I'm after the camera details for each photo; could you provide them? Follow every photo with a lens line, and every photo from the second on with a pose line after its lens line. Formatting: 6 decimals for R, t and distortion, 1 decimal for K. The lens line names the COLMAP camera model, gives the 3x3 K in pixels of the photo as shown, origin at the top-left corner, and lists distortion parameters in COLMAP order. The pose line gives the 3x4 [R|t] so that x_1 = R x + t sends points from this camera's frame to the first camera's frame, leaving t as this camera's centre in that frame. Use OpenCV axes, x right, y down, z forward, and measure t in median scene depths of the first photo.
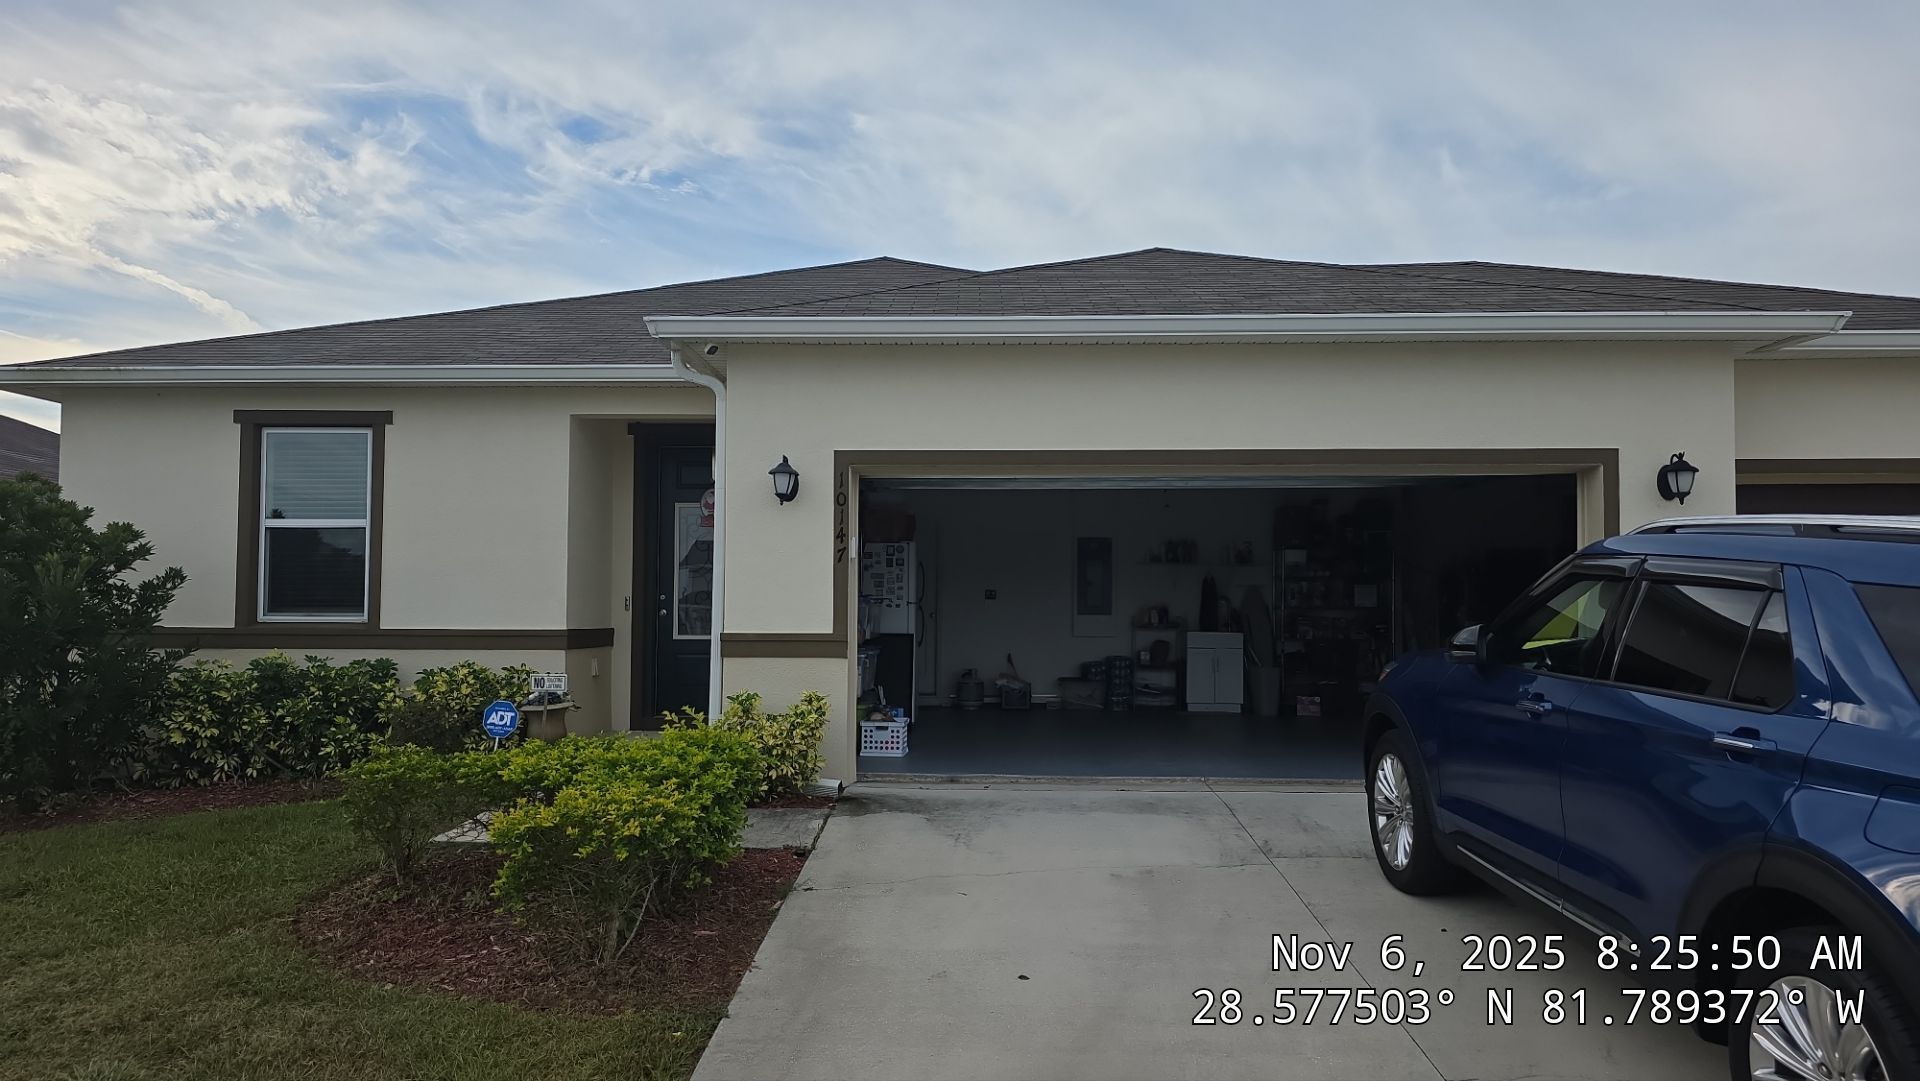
lens RADIAL K [[1291.1, 0, 960.0], [0, 1291.1, 540.5], [0, 0, 1]] dist [0.008831, -0.005115]
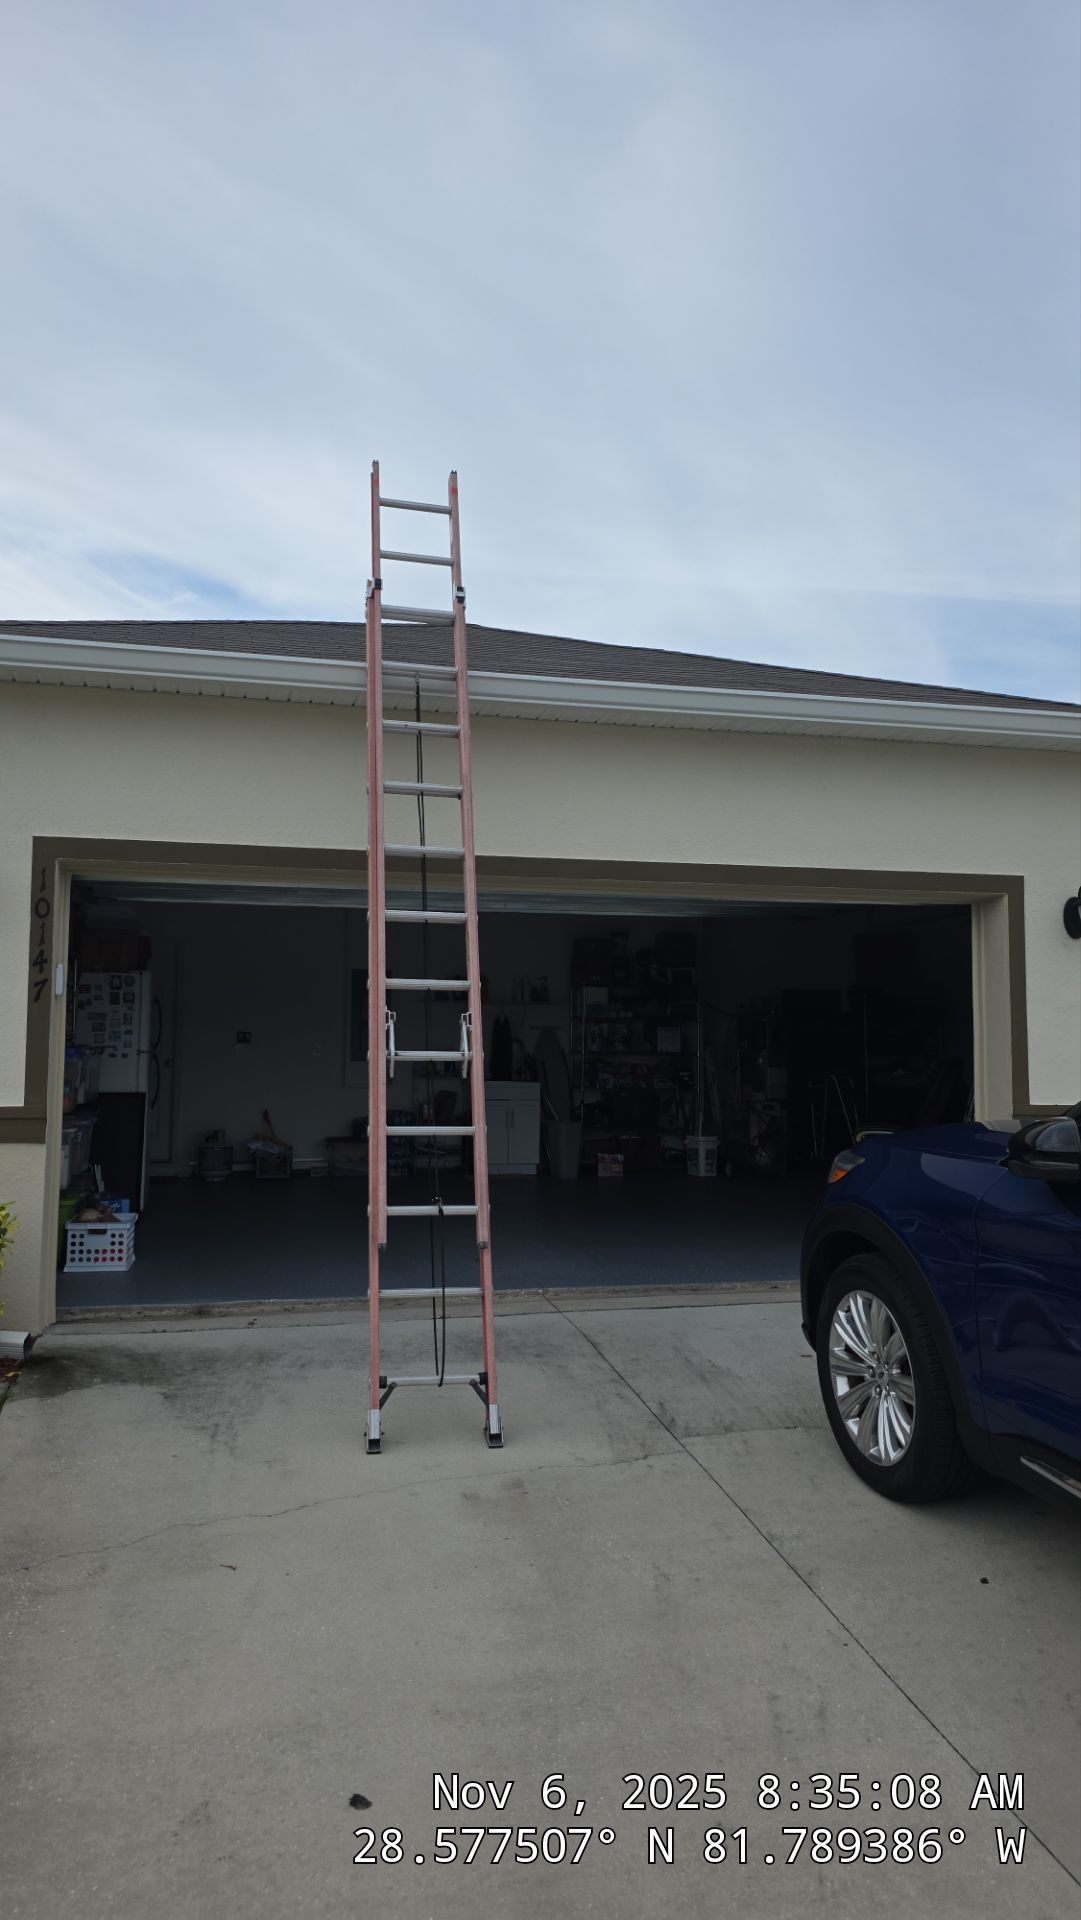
lens RADIAL K [[1291.1, 0, 529.7], [0, 1291.1, 949.0], [0, 0, 1]] dist [0.008831, -0.005115]
pose [[0.967267, 0.021902, 0.252815, -0.013270], [-0.017542, 0.999656, -0.019485, -0.001509], [-0.253155, 0.014412, 0.967318, 0.243110]]
